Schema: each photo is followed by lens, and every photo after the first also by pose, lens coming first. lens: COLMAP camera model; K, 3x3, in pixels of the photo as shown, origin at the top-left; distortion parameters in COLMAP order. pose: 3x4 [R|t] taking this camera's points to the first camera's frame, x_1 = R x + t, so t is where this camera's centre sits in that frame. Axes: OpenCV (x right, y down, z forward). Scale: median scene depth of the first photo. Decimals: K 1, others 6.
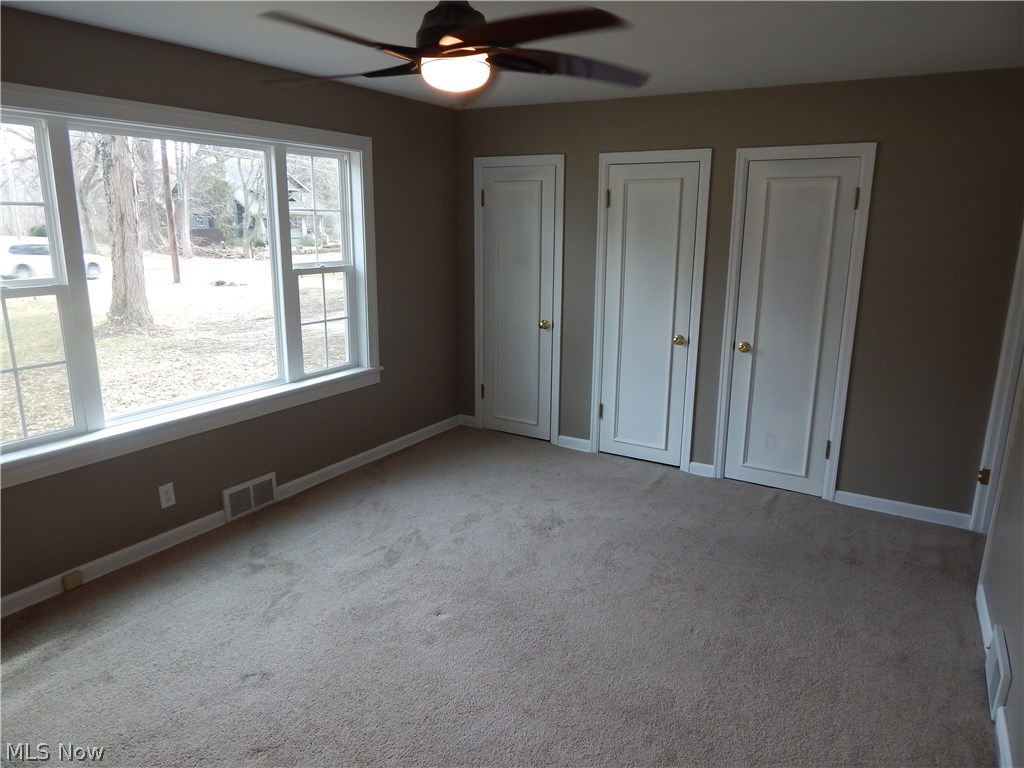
lens RADIAL K [[681.9, 0, 516.0], [0, 681.9, 387.5], [0, 0, 1]] dist [0.050732, -0.000392]
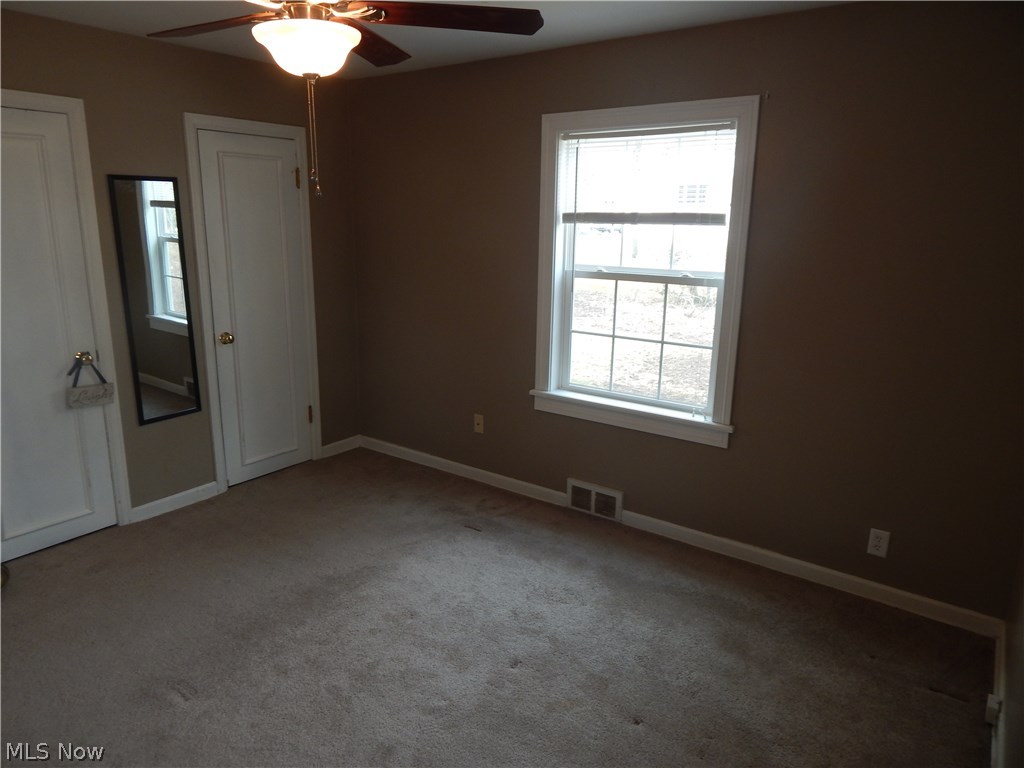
lens RADIAL K [[681.9, 0, 509.2], [0, 681.9, 377.4], [0, 0, 1]] dist [0.050732, -0.000392]
pose [[-0.088998, 0.222102, -0.970953, 0.504194], [-0.249666, 0.938726, 0.237614, -0.195598], [0.964233, 0.263562, -0.028094, 0.841571]]
